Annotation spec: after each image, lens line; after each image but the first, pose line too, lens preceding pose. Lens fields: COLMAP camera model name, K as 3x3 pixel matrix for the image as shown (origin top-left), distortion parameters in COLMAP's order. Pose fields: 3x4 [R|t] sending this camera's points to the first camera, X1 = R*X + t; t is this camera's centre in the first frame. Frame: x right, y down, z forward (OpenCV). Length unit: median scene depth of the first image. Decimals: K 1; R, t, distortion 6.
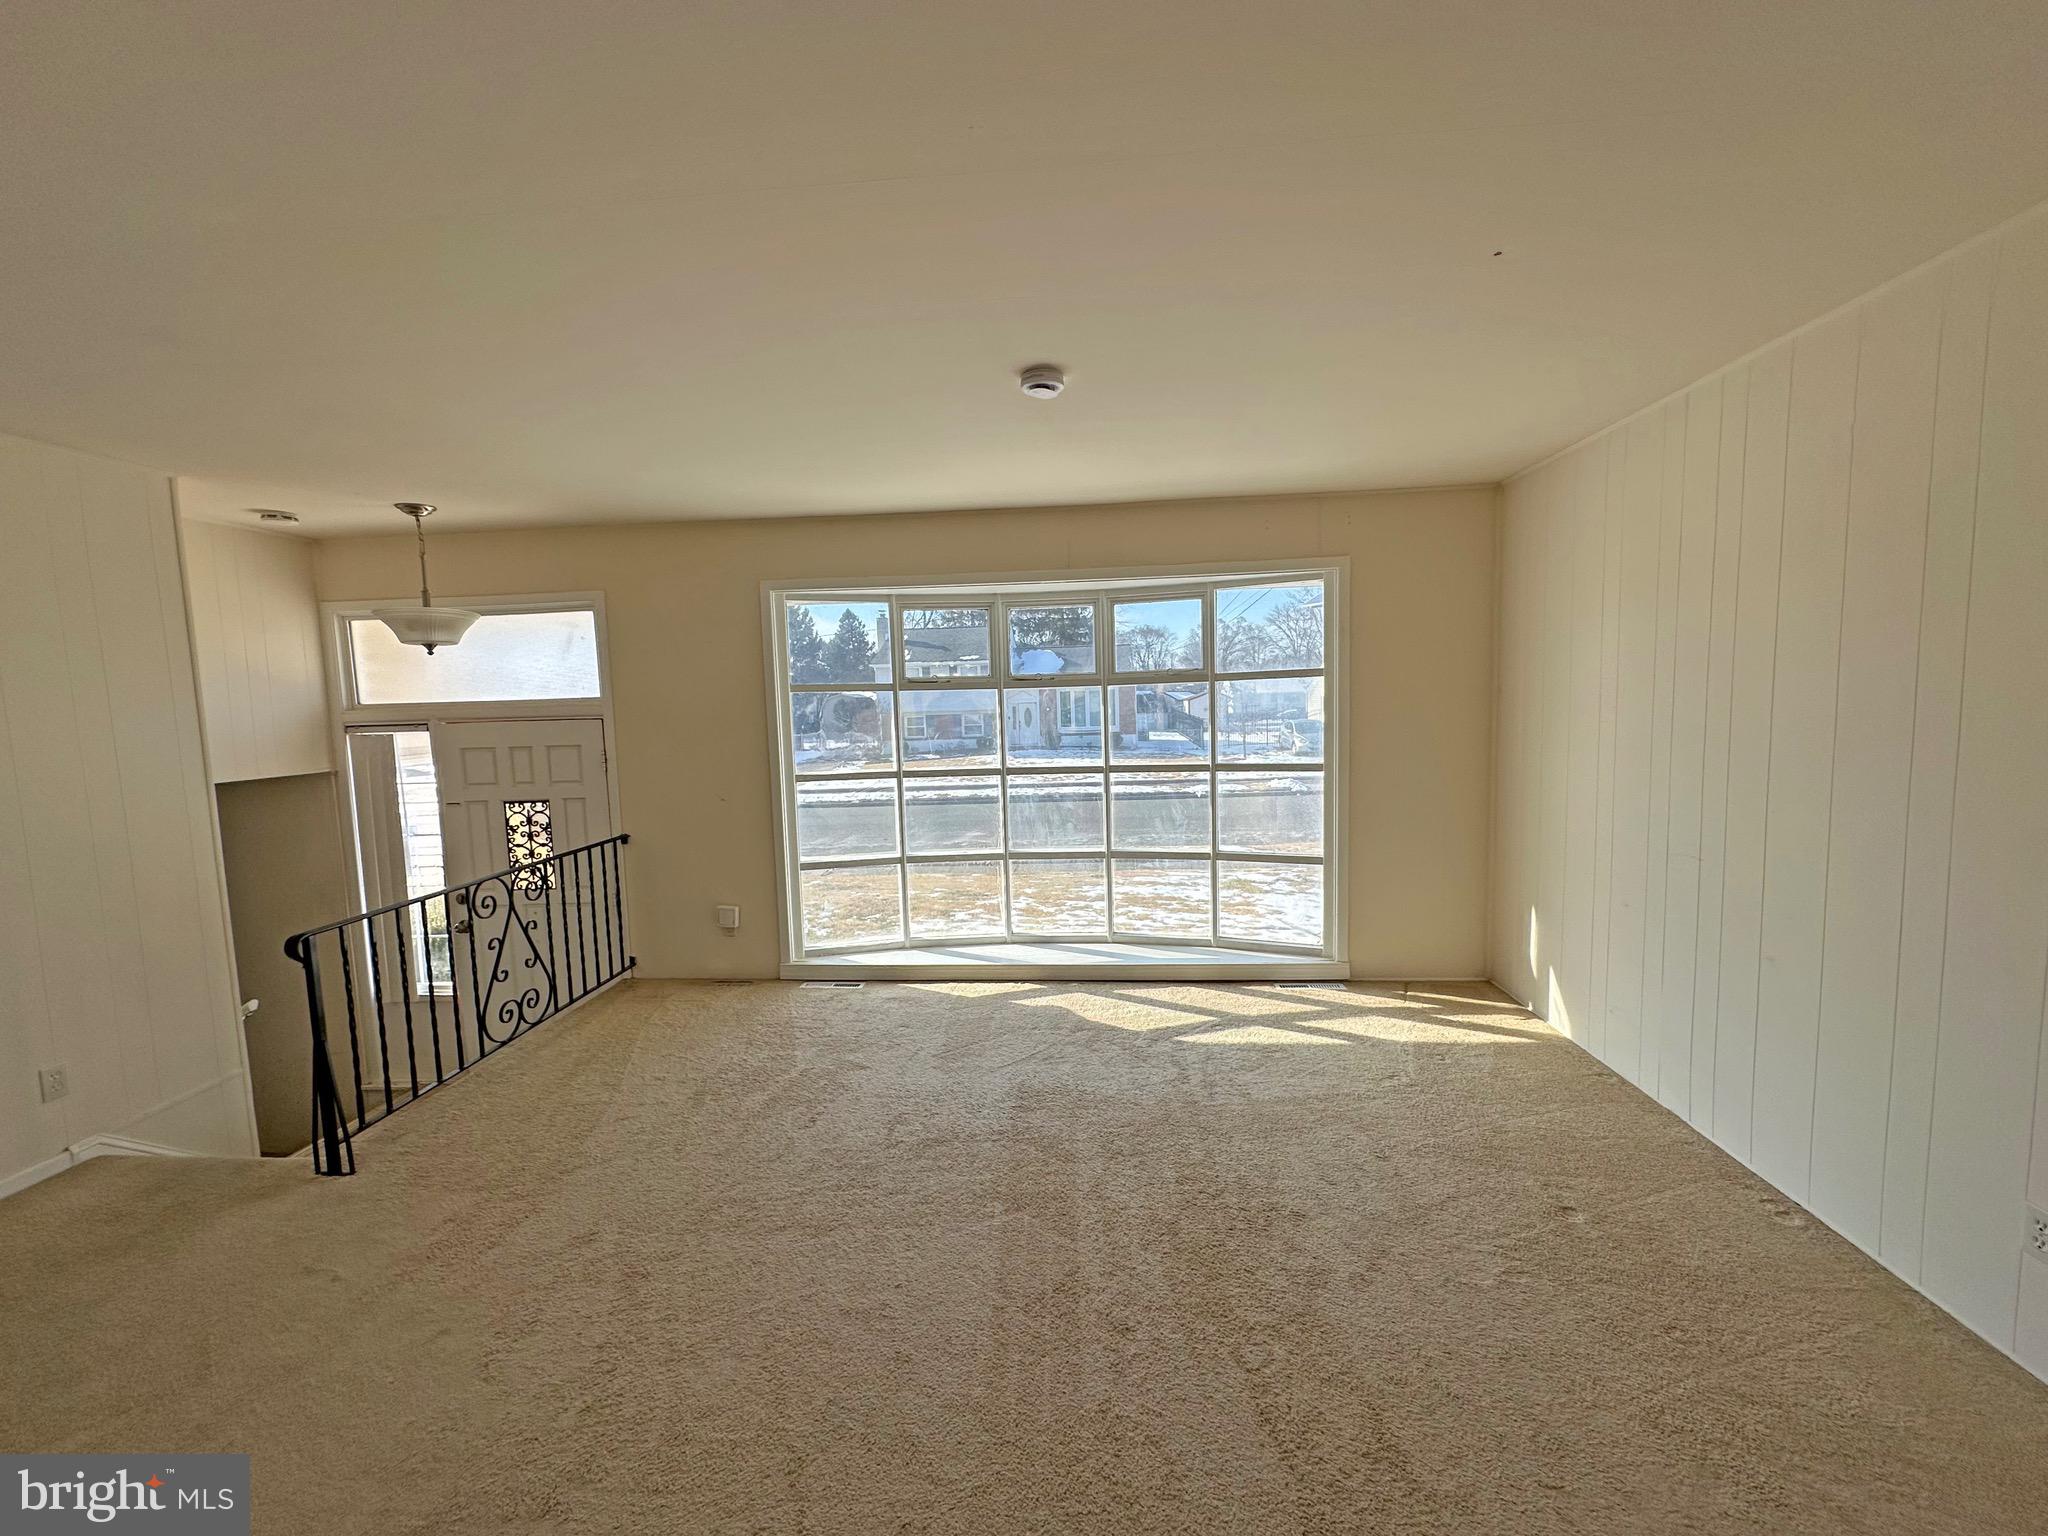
lens RADIAL K [[819.1, 0, 1024.0], [0, 819.1, 768.0], [0, 0, 1]] dist [0.000662, 0.000082]
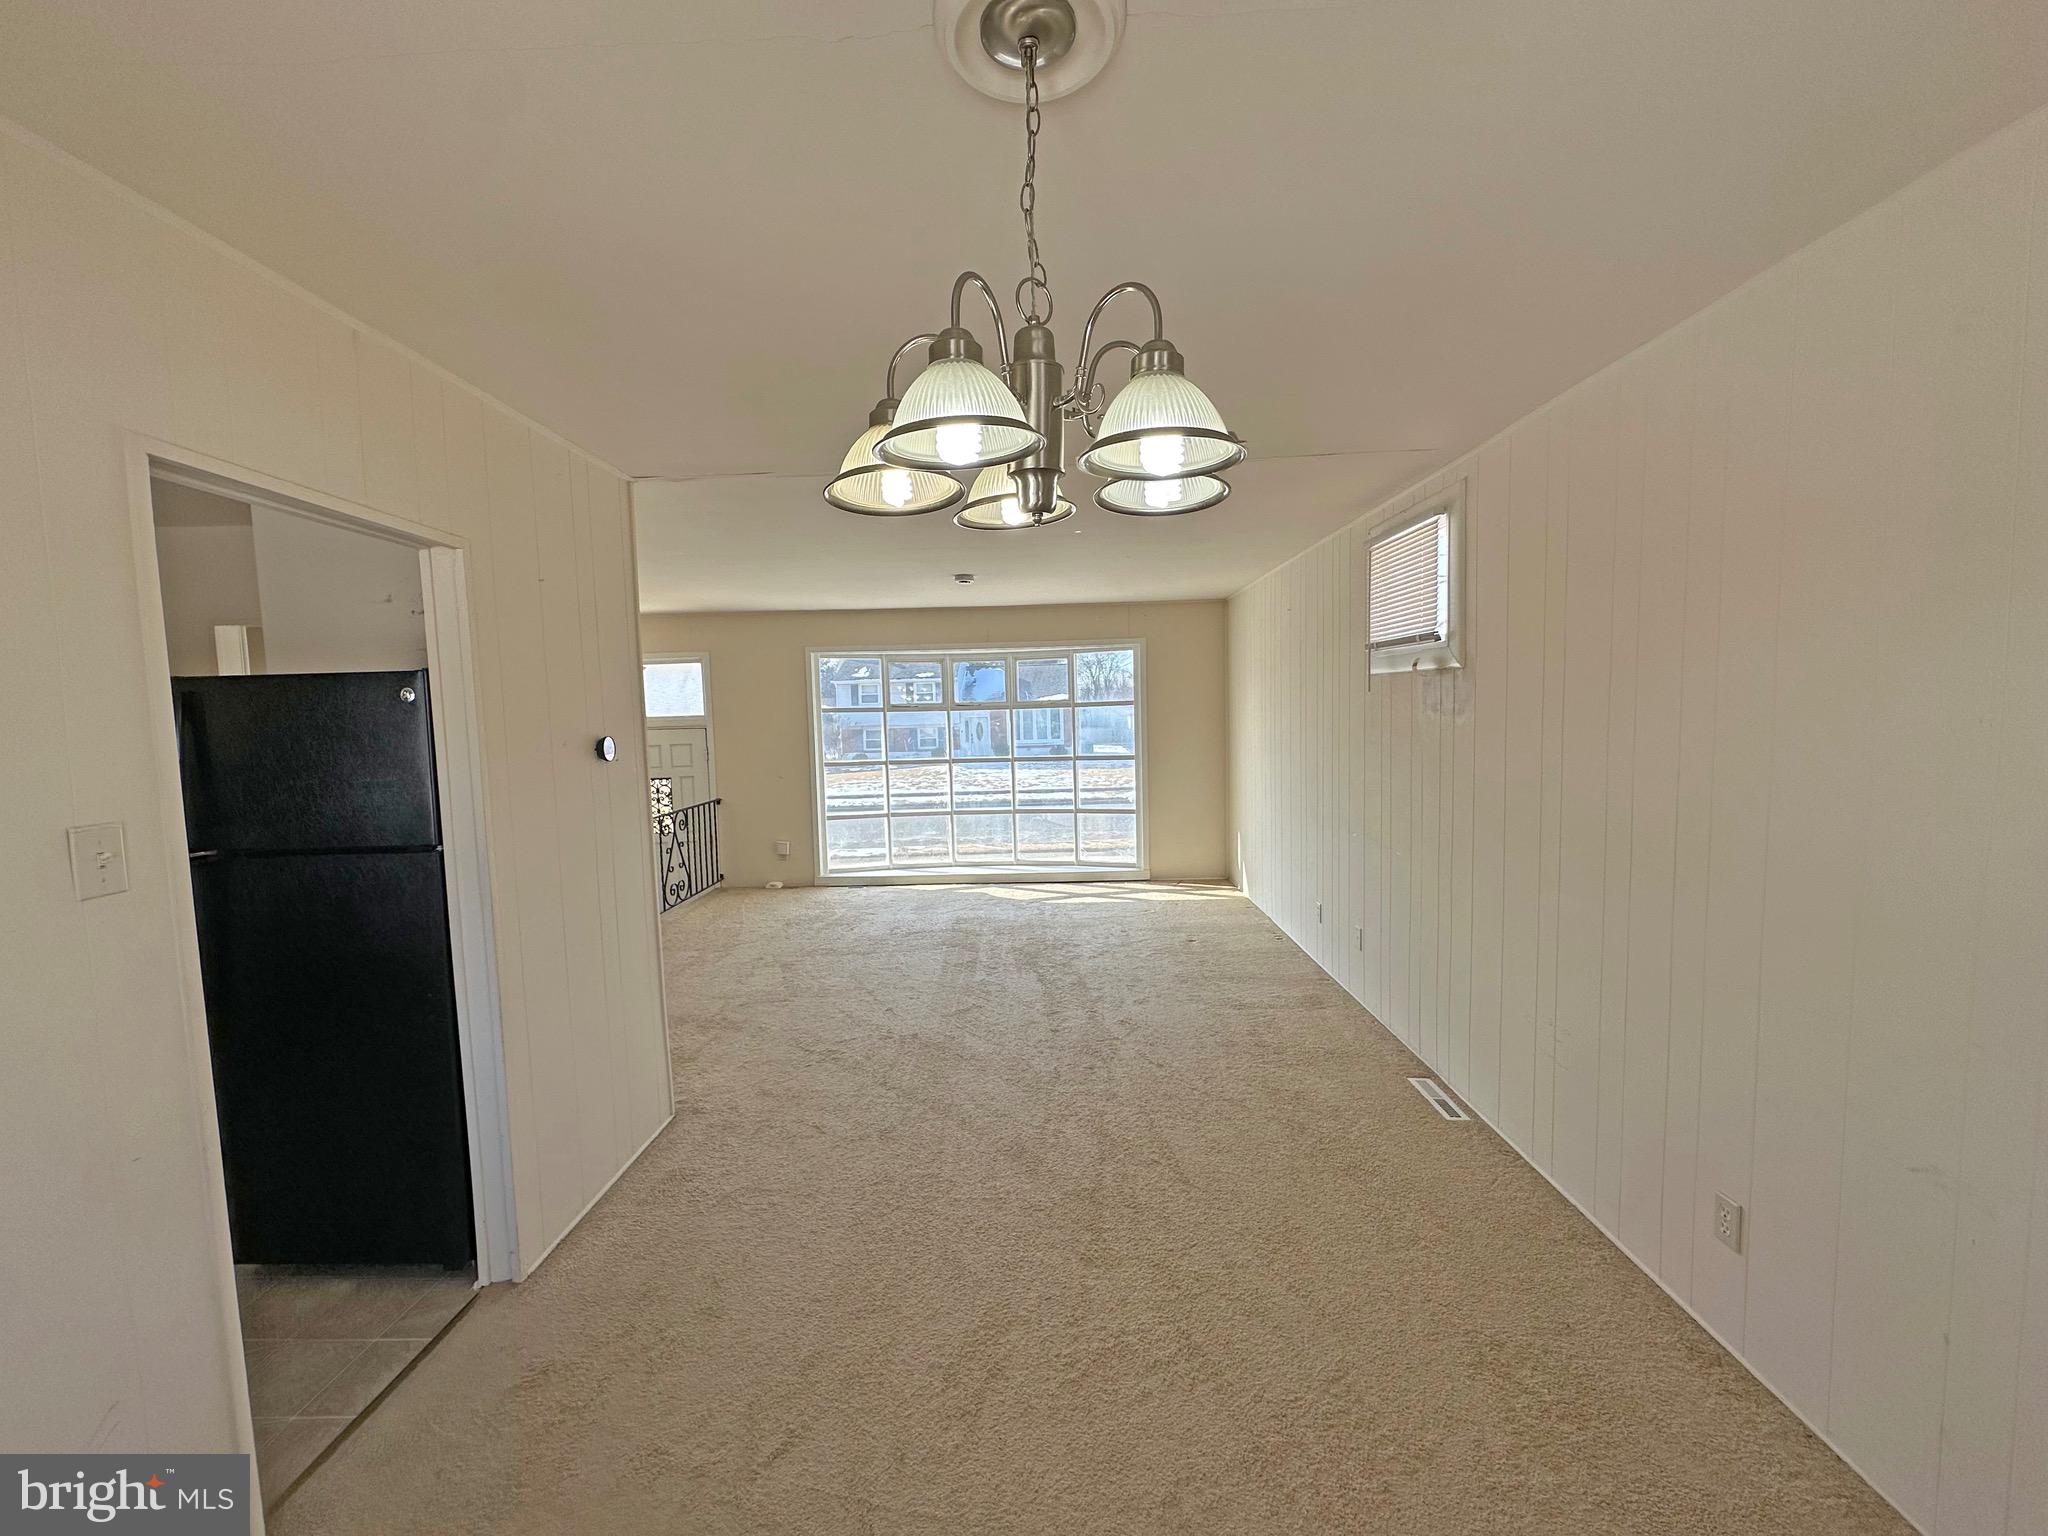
lens RADIAL K [[816.2, 0, 1024.0], [0, 816.2, 768.0], [0, 0, 1]] dist [-0.002178, -0.000230]
pose [[0.998425, 0.000274, 0.056095, 0.034933], [0.000691, 0.999852, -0.017187, 0.052461], [-0.056091, 0.017198, 0.998277, -0.726204]]
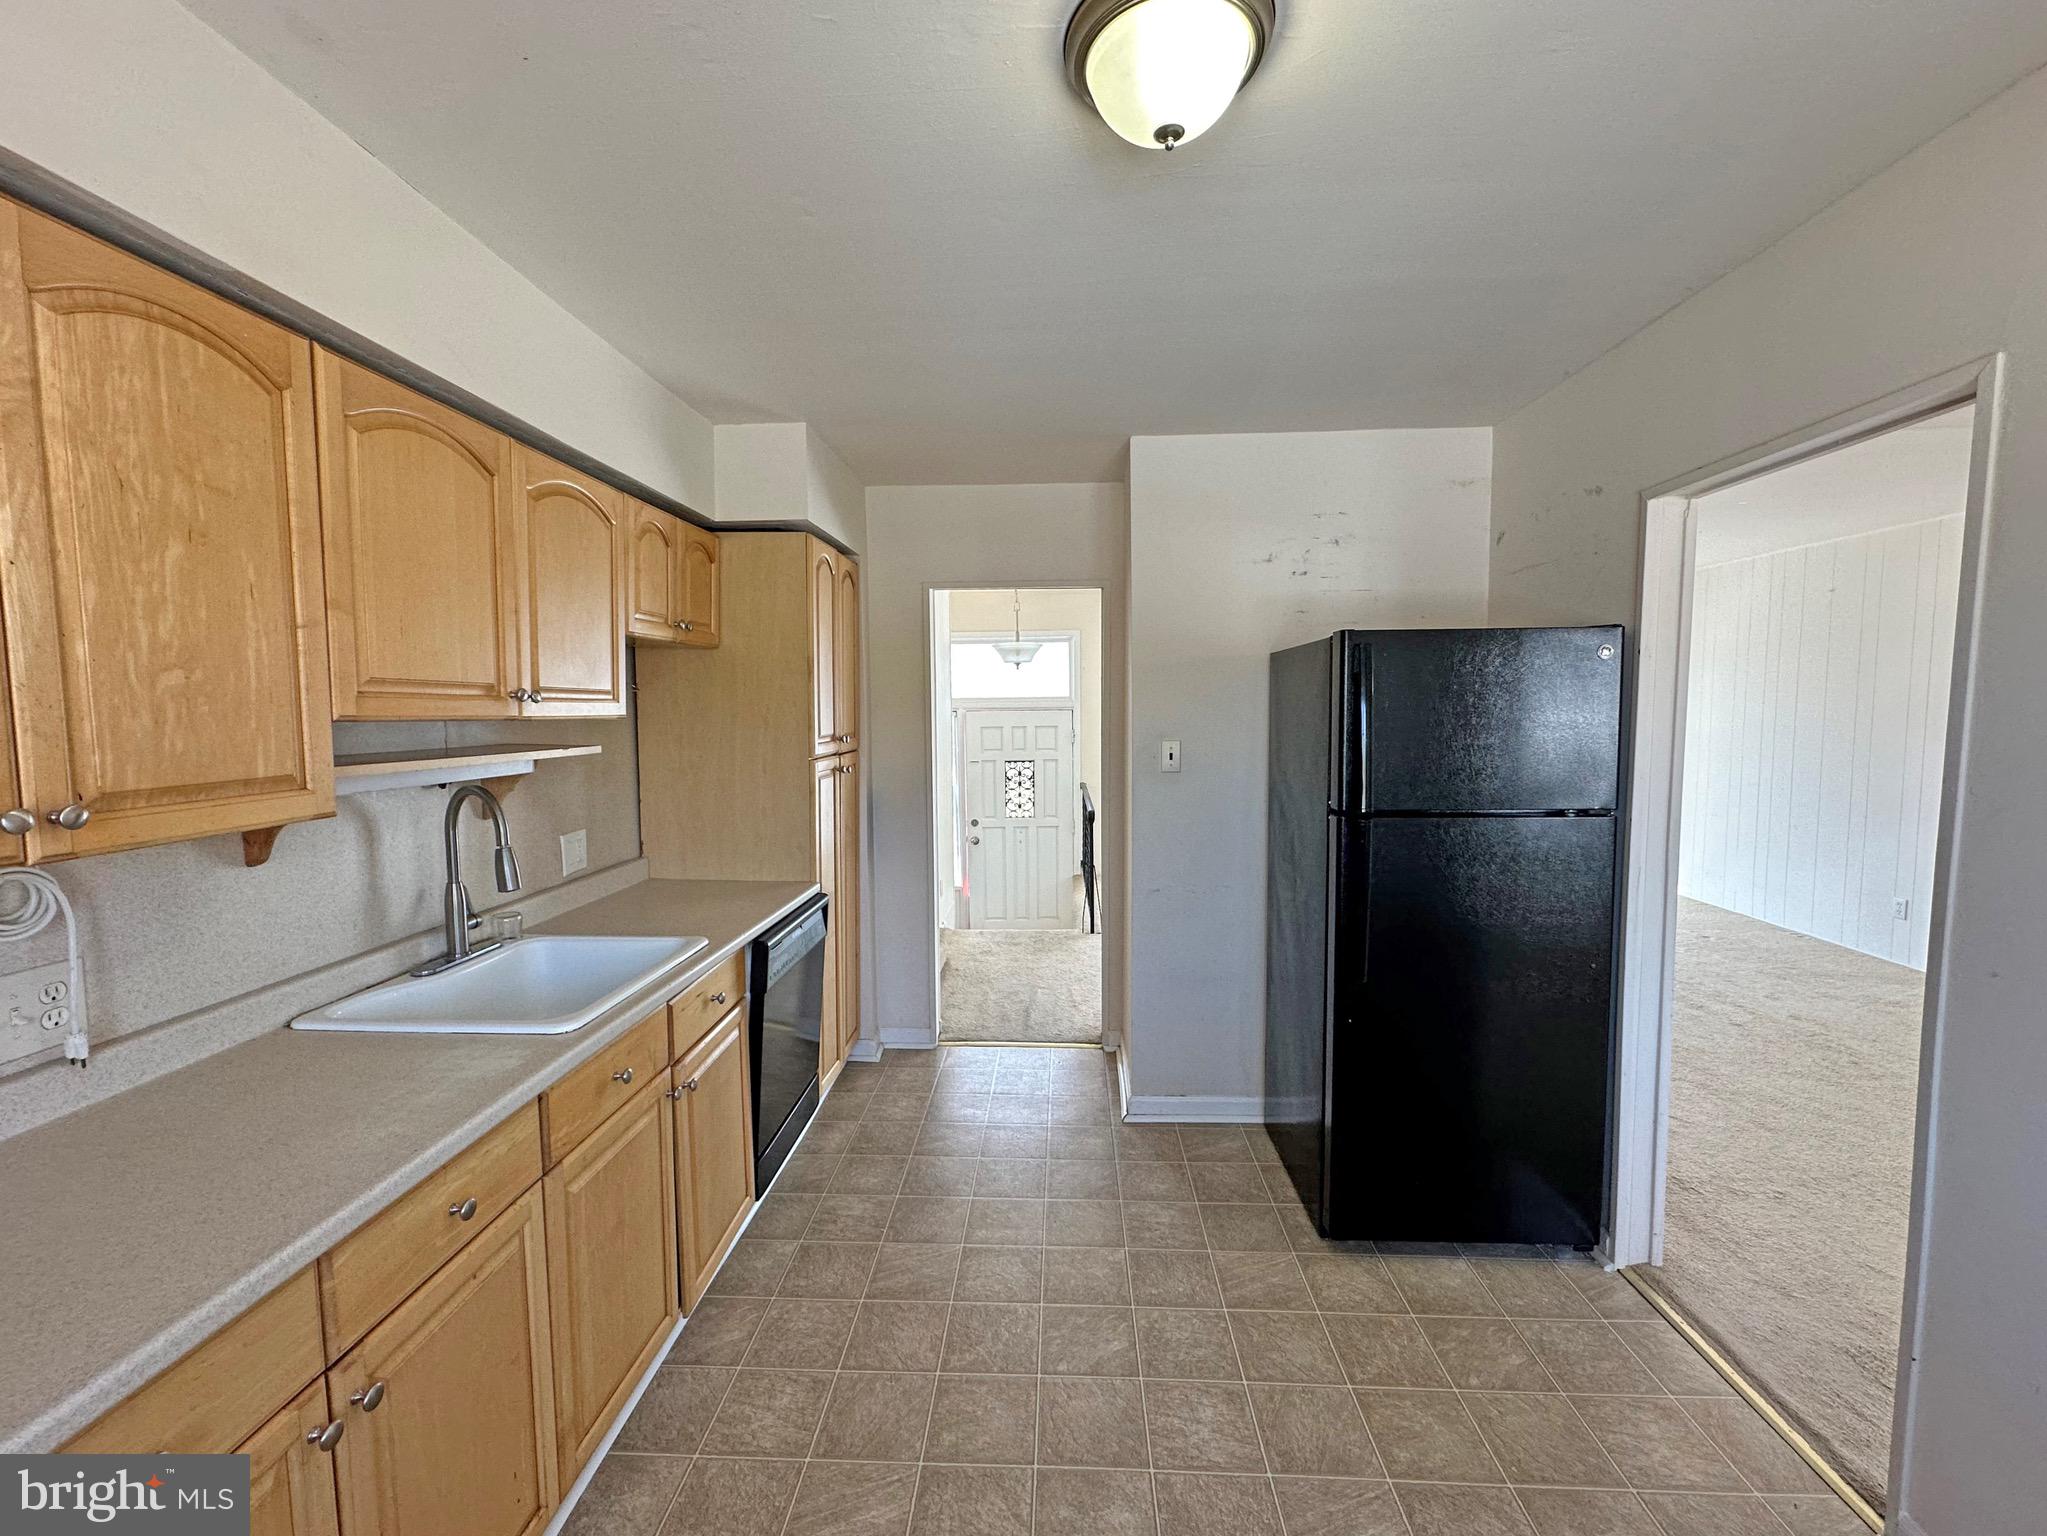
lens RADIAL K [[847.1, 0, 1023.5], [0, 847.1, 768.0], [0, 0, 1]] dist [0.000222, 0.000051]
pose [[0.999050, 0.016565, 0.040299, -0.723489], [-0.016062, 0.999790, -0.012764, 0.080971], [-0.040502, 0.012104, 0.999106, -0.688577]]
